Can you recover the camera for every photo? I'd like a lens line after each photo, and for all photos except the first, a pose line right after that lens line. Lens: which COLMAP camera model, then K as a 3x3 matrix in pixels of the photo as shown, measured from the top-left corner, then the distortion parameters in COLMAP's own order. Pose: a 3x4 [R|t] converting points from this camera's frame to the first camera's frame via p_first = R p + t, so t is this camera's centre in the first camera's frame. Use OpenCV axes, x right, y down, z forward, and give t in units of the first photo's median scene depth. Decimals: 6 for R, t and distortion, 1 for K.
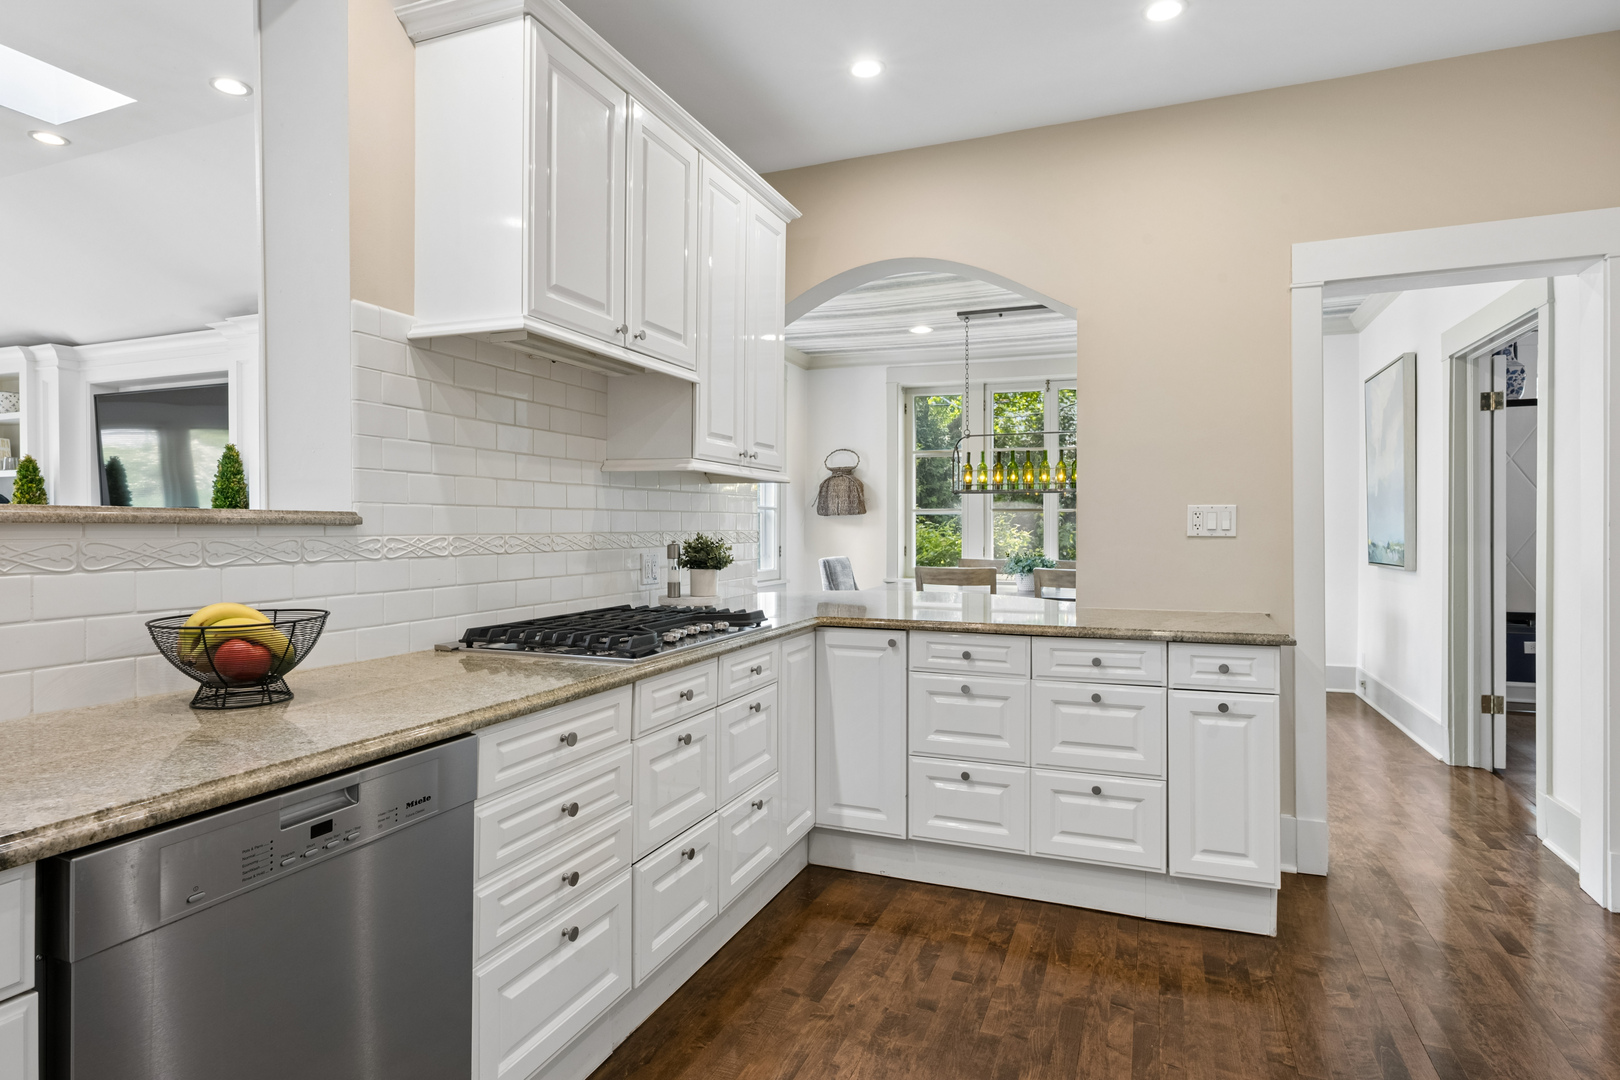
lens RADIAL K [[877.3, 0, 812.8], [0, 877.3, 533.3], [0, 0, 1]] dist [-0.004418, -0.000233]
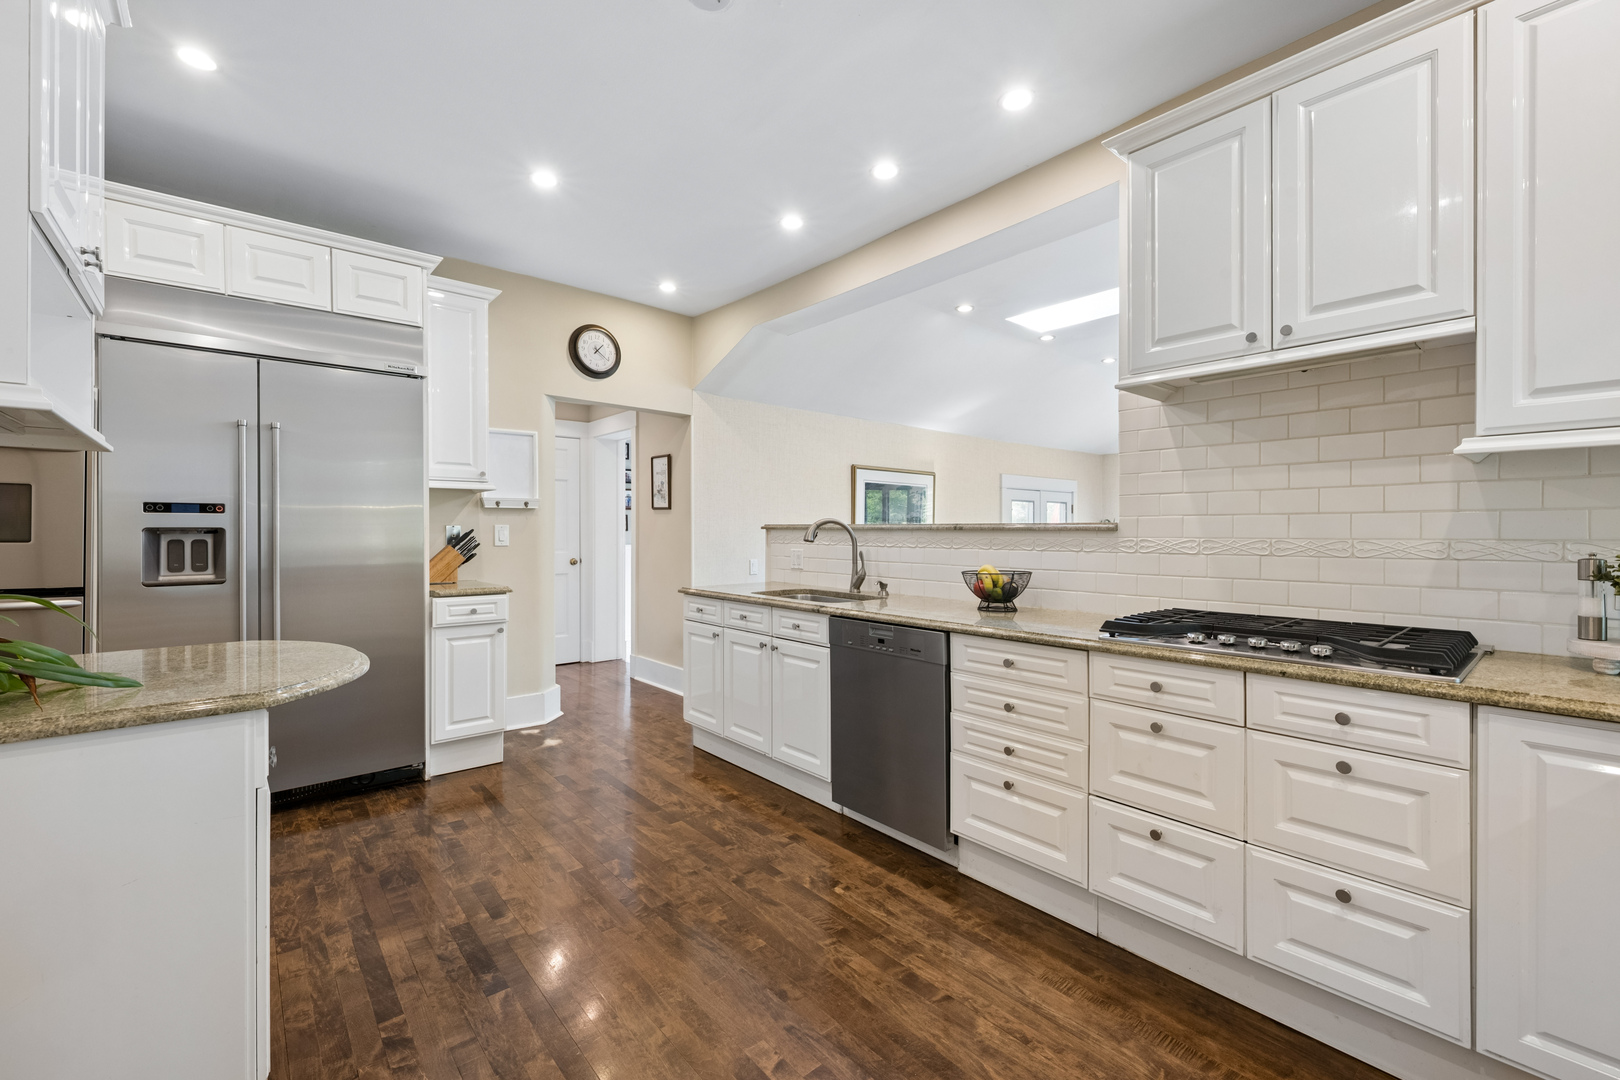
lens RADIAL K [[689.0, 0, 809.1], [0, 689.0, 534.1], [0, 0, 1]] dist [0.000715, 0.000055]
pose [[-0.469914, -0.001016, -0.882712, 0.832061], [-0.009864, 0.999943, 0.004100, -0.002518], [0.882657, 0.010634, -0.469897, 1.047049]]
